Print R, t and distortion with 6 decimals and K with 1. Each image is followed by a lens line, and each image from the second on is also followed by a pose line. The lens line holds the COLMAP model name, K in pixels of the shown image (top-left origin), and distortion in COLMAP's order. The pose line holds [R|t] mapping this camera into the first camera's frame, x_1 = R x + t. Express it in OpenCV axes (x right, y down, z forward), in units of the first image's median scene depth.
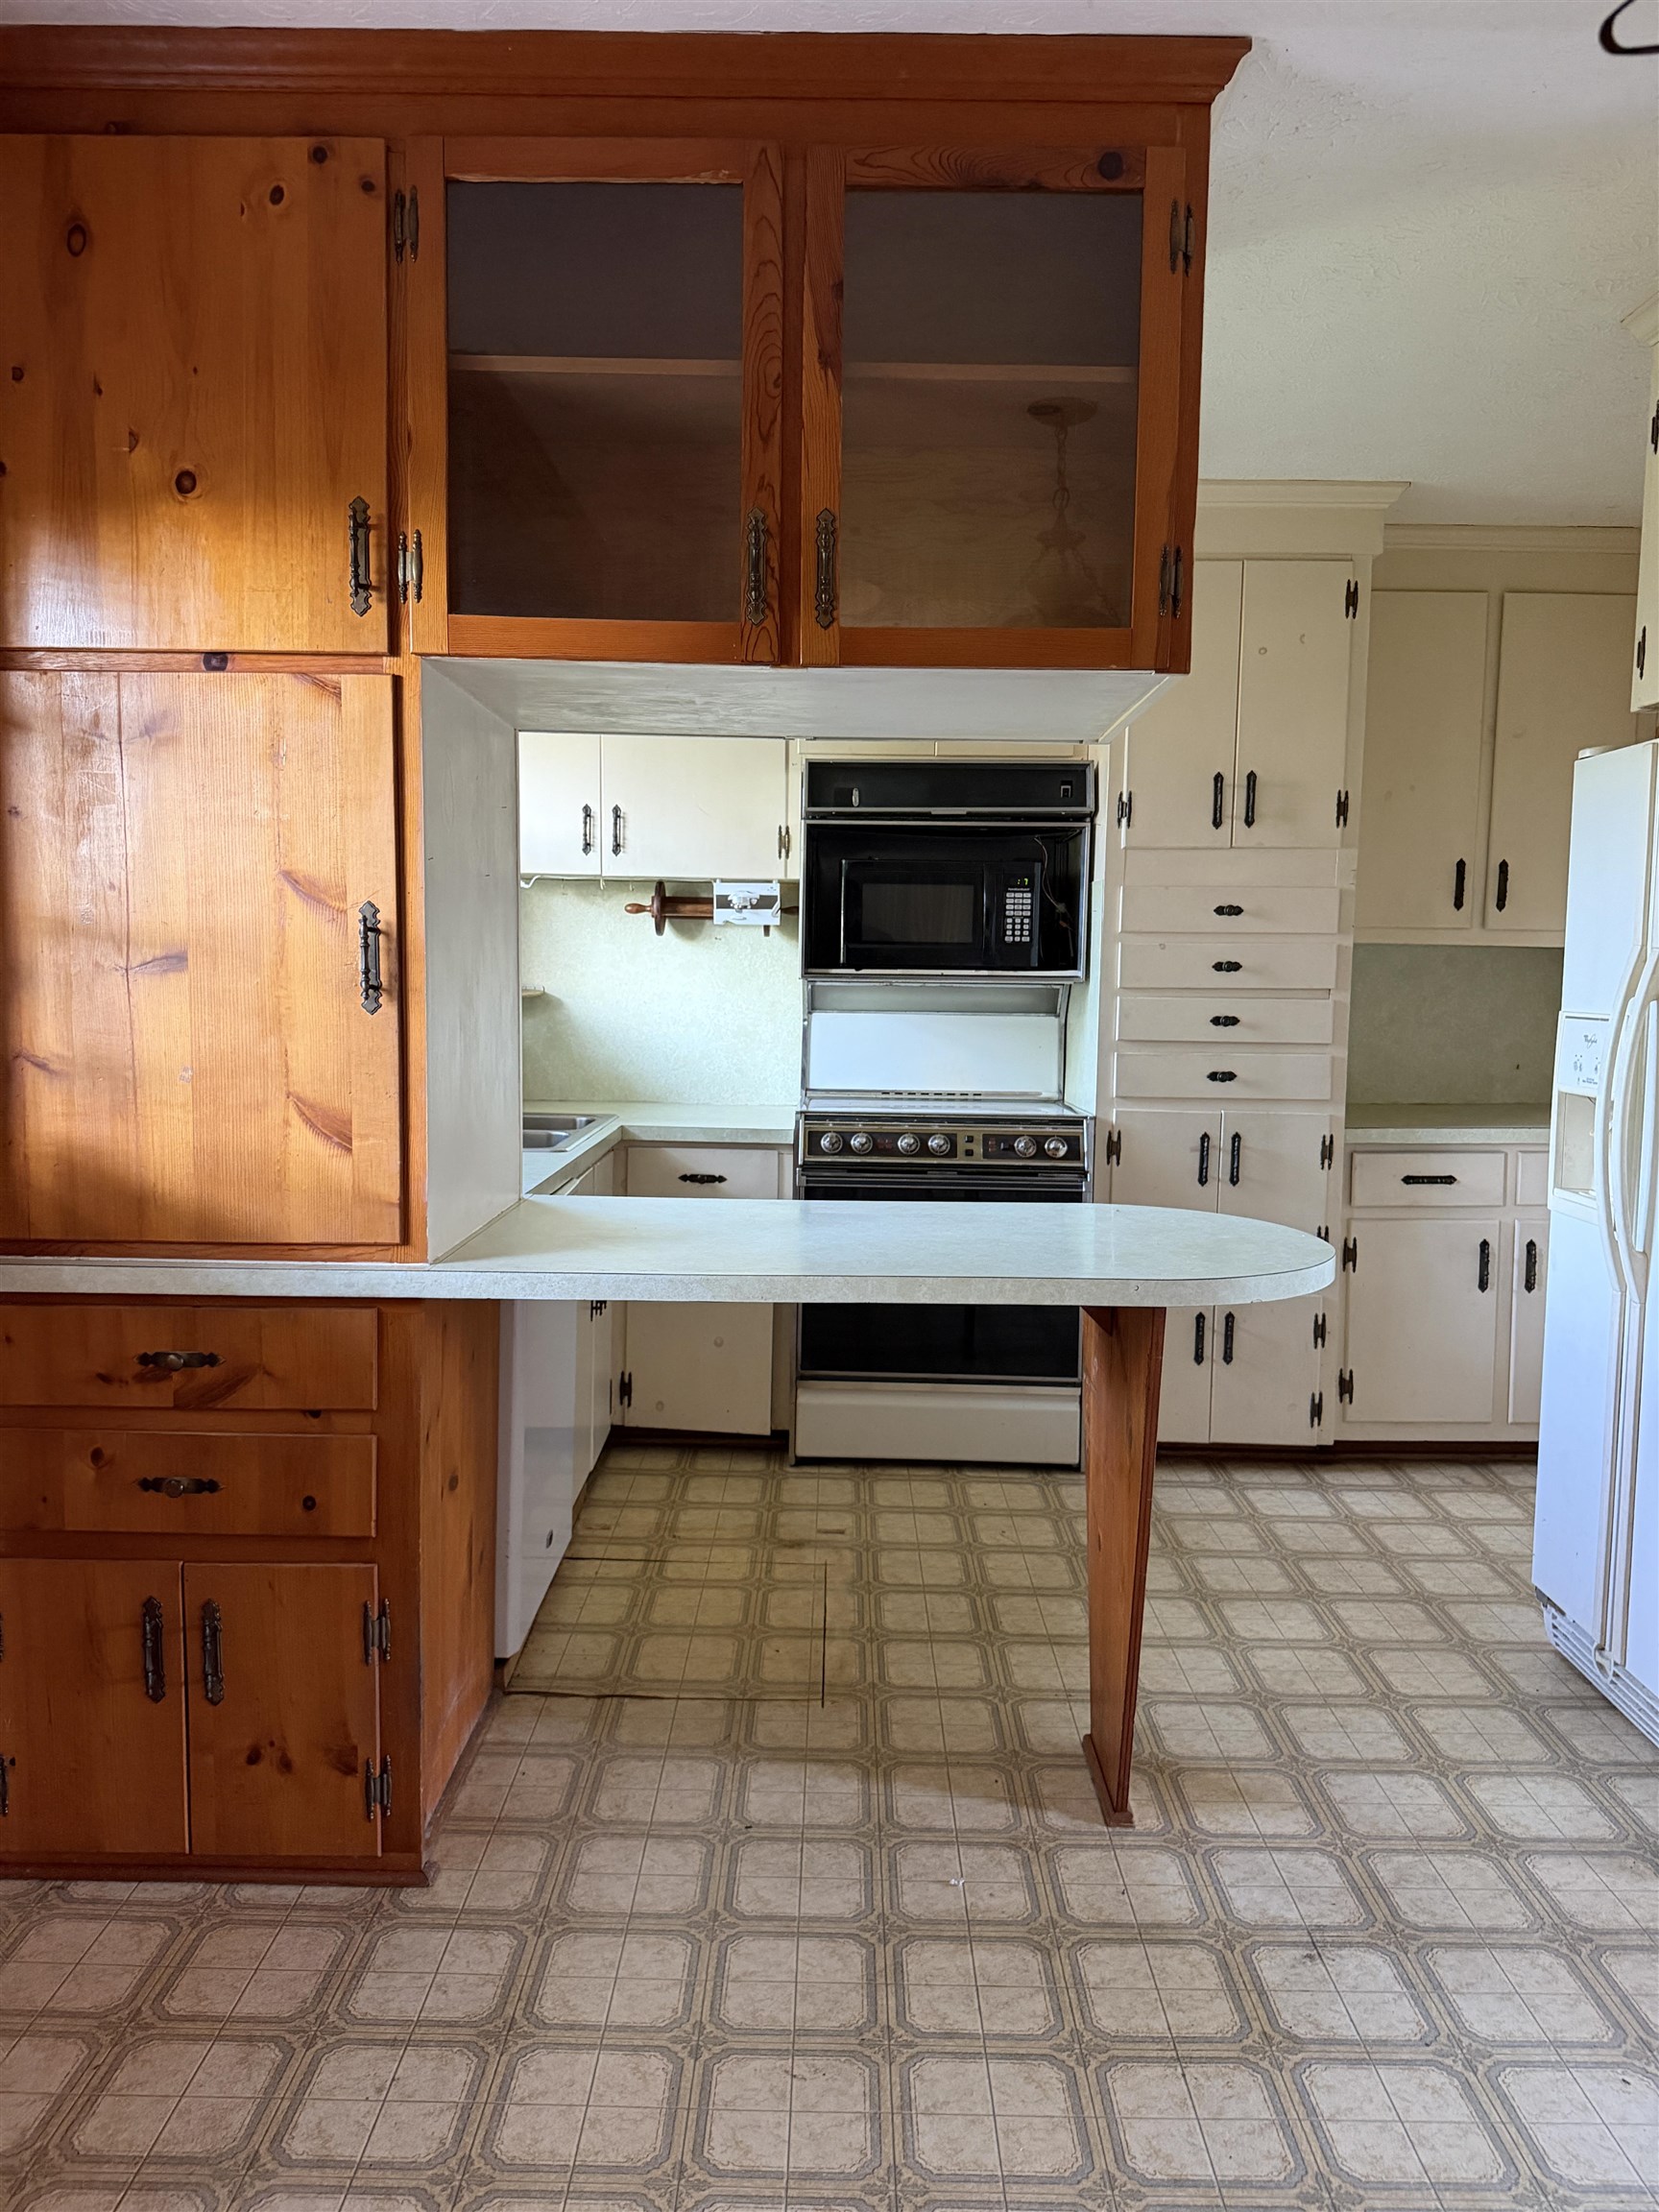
lens RADIAL K [[1546.0, 0, 827.2], [0, 1546.0, 1095.4], [0, 0, 1]] dist [0.080402, -0.119046]
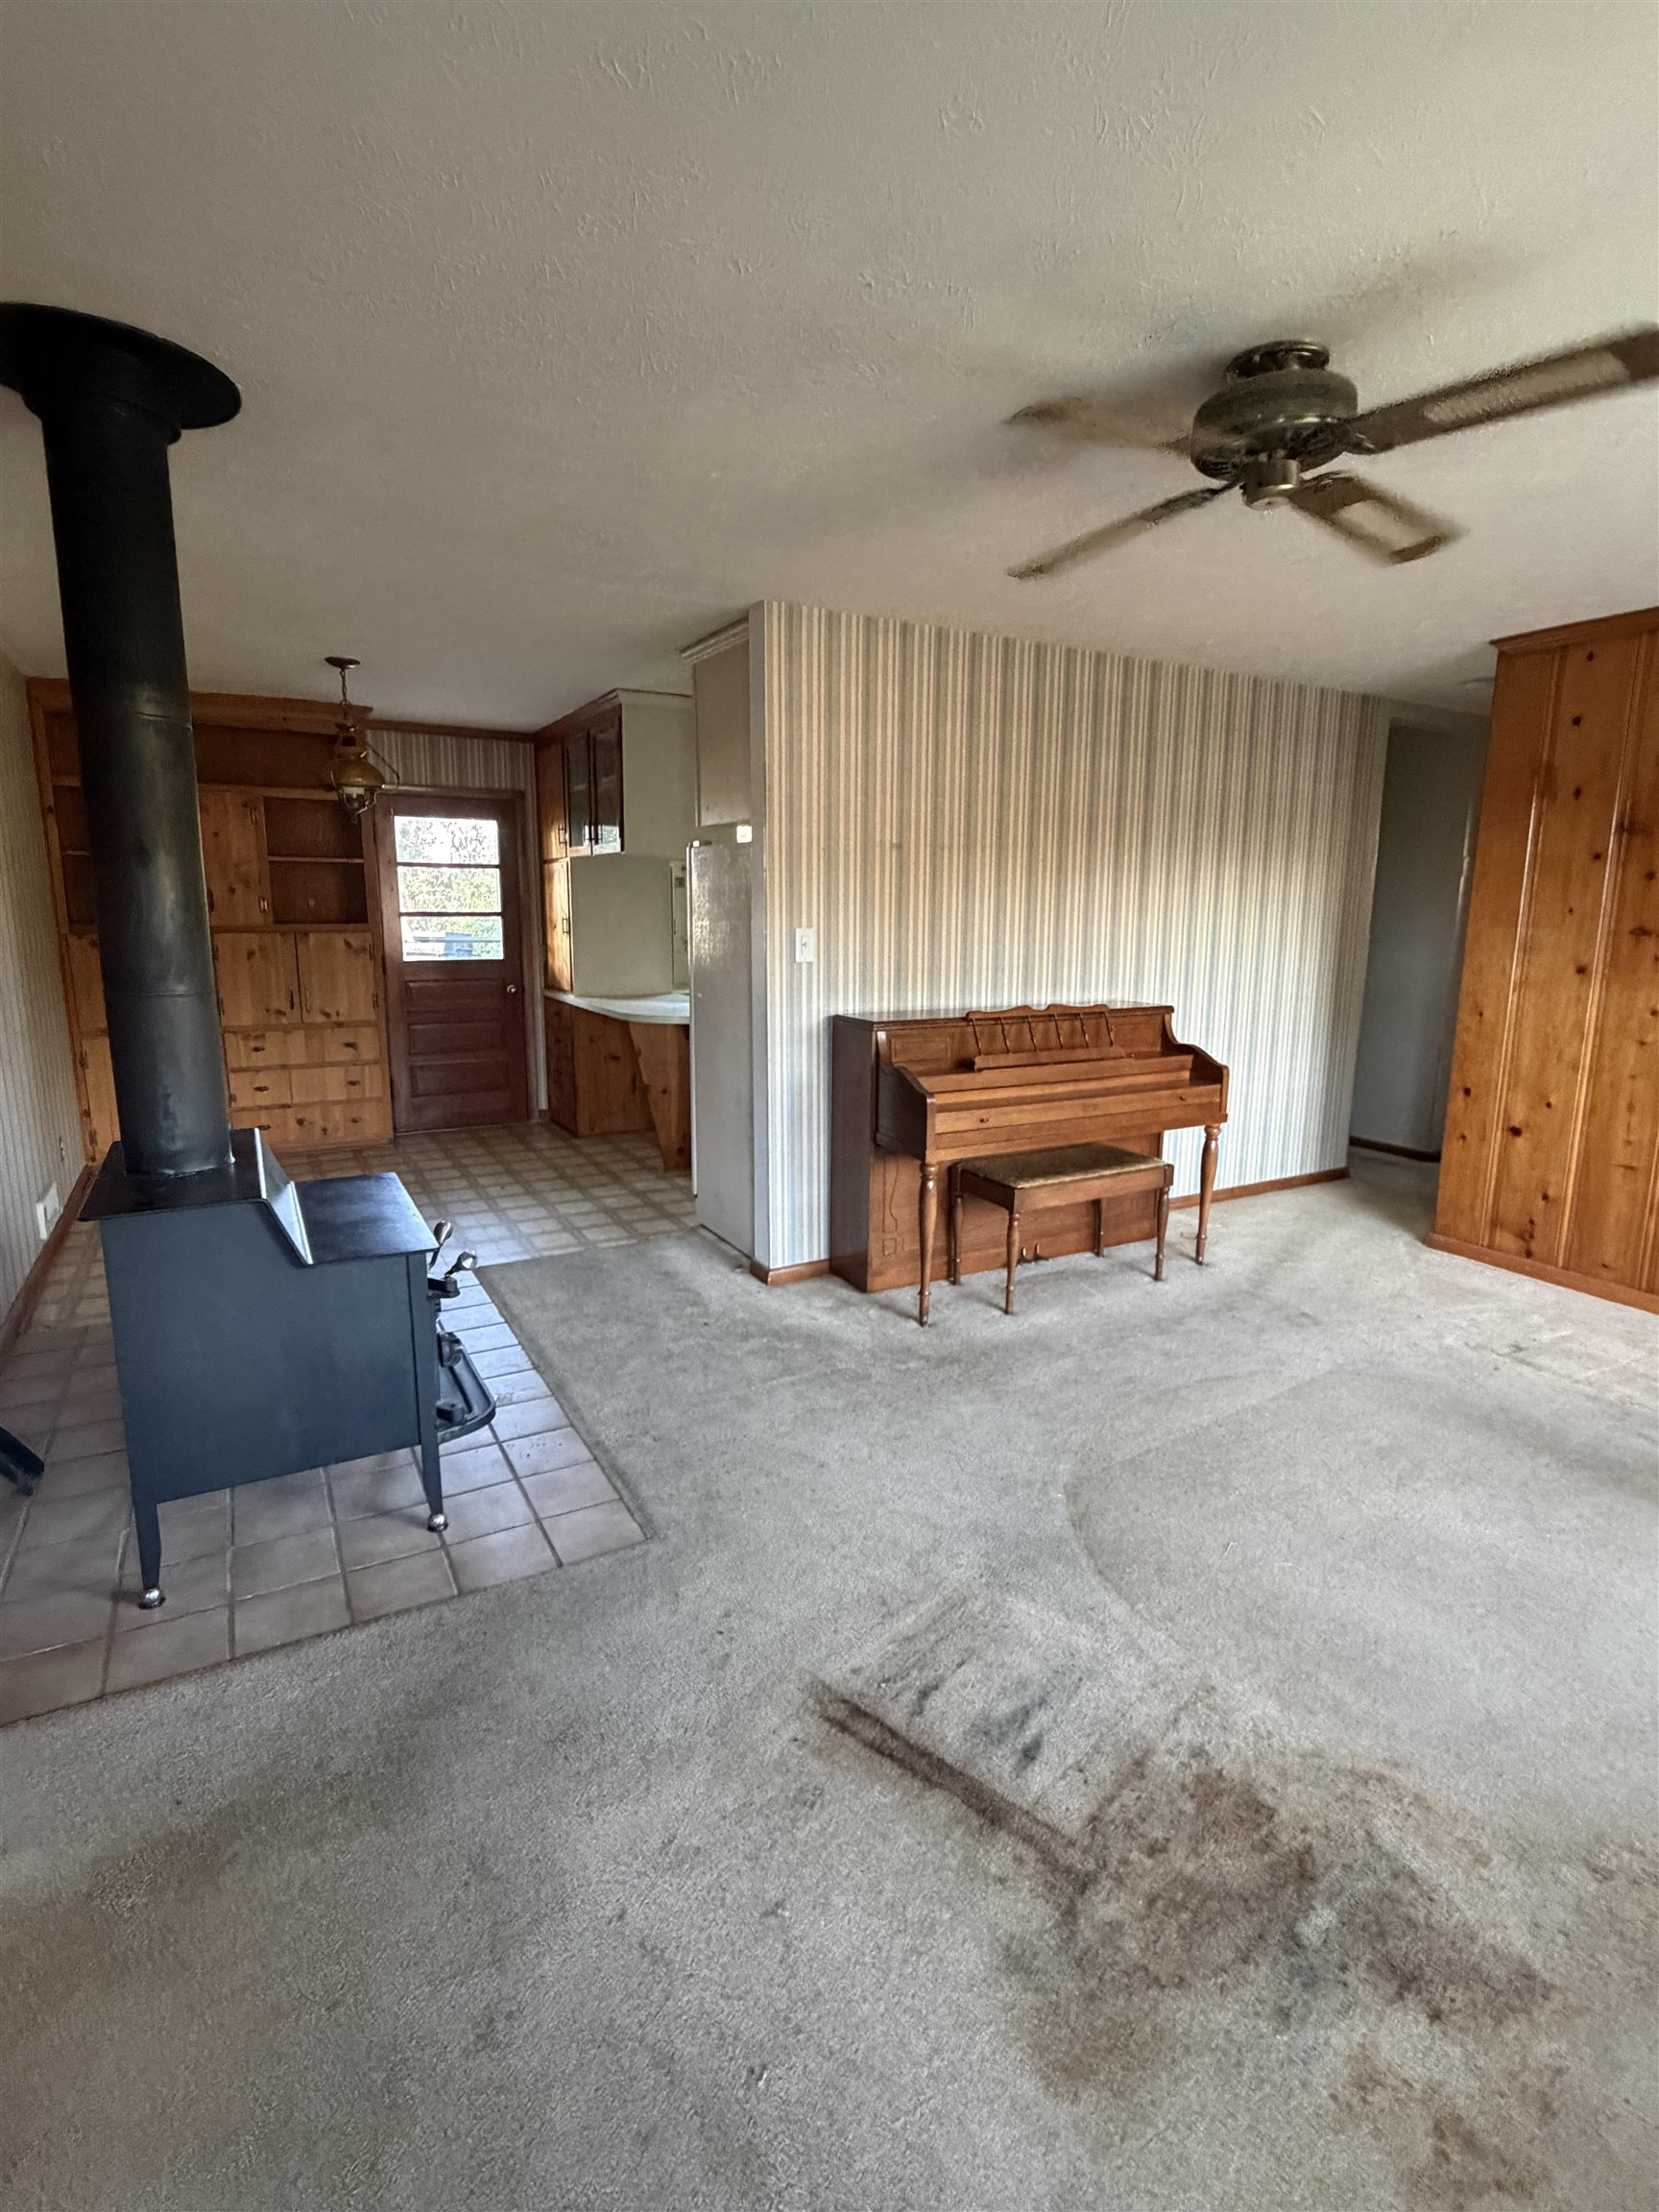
lens RADIAL K [[1069.9, 0, 829.5], [0, 1069.9, 1106.0], [0, 0, 1]] dist [0.003860, -0.000666]
pose [[0.492704, 0.155199, -0.856245, 2.164102], [-0.074696, 0.987878, 0.136076, -0.040554], [0.866985, -0.003087, 0.498325, 0.097575]]
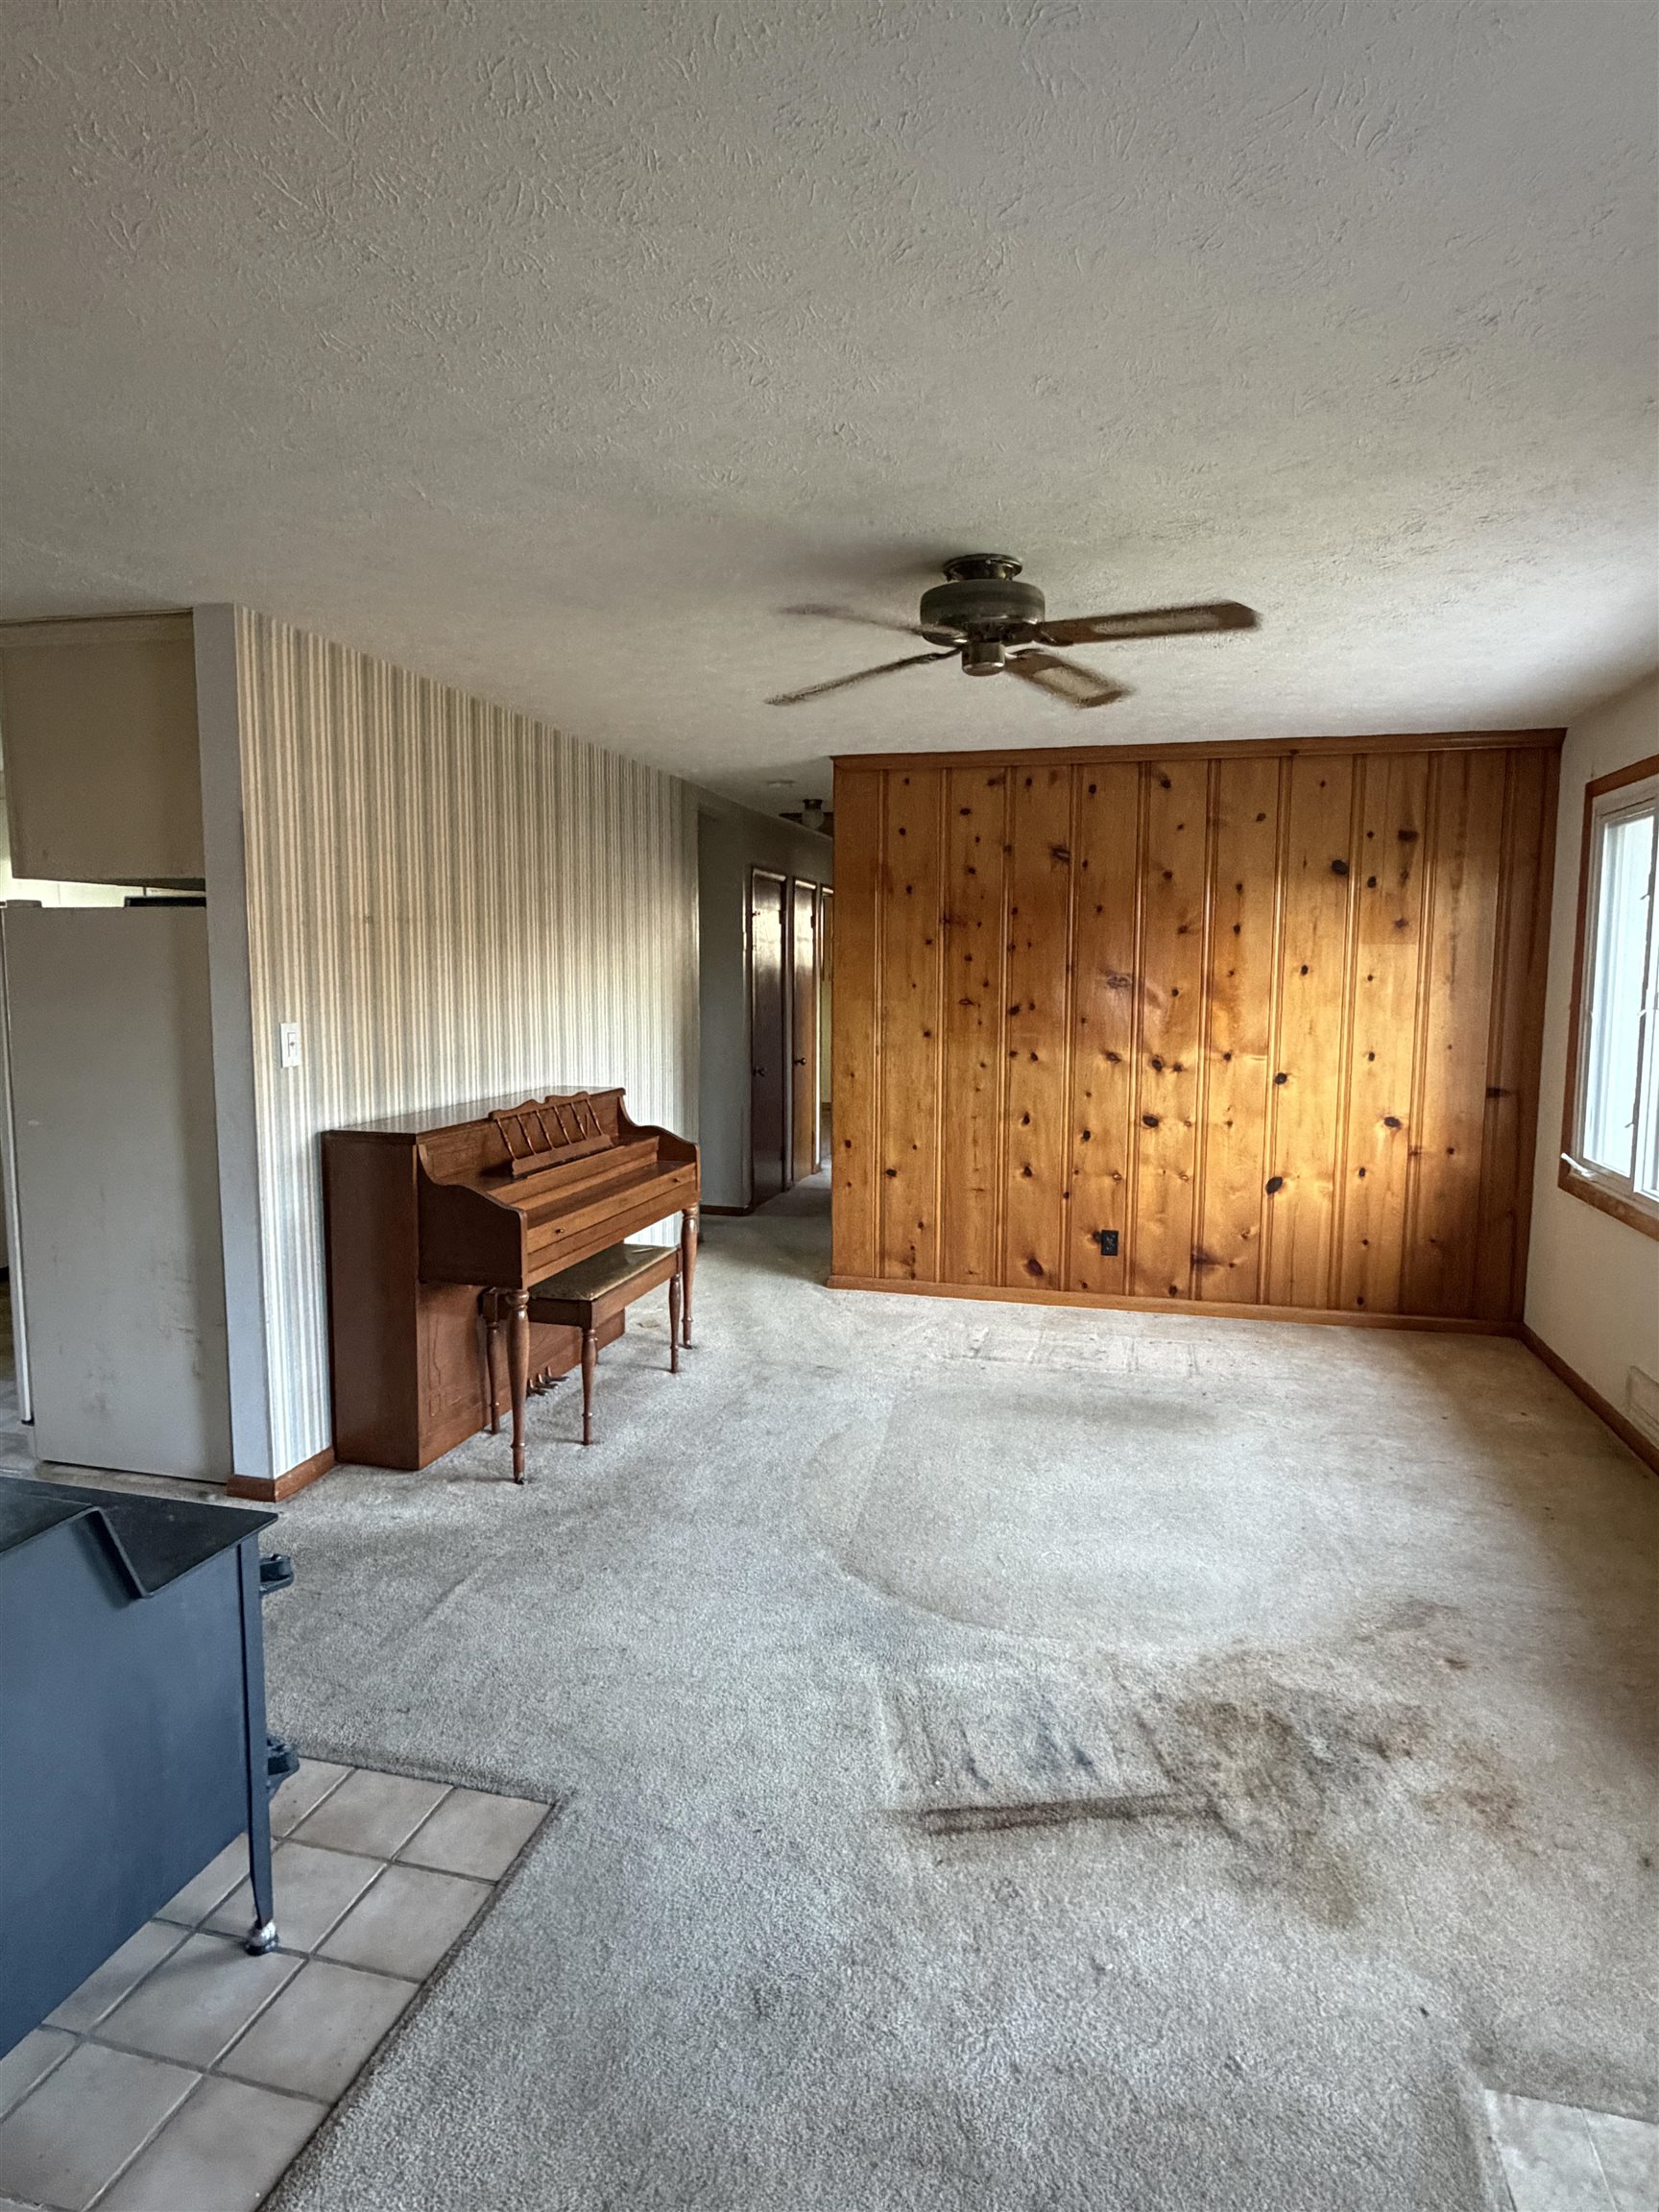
lens RADIAL K [[1264.6, 0, 829.5], [0, 1264.6, 1106.0], [0, 0, 1]] dist [0.003479, 0.000605]
pose [[0.970255, 0.021096, -0.241163, 1.733755], [-0.014989, 0.999520, 0.027127, -0.036299], [0.241619, -0.022705, 0.970105, -0.362605]]
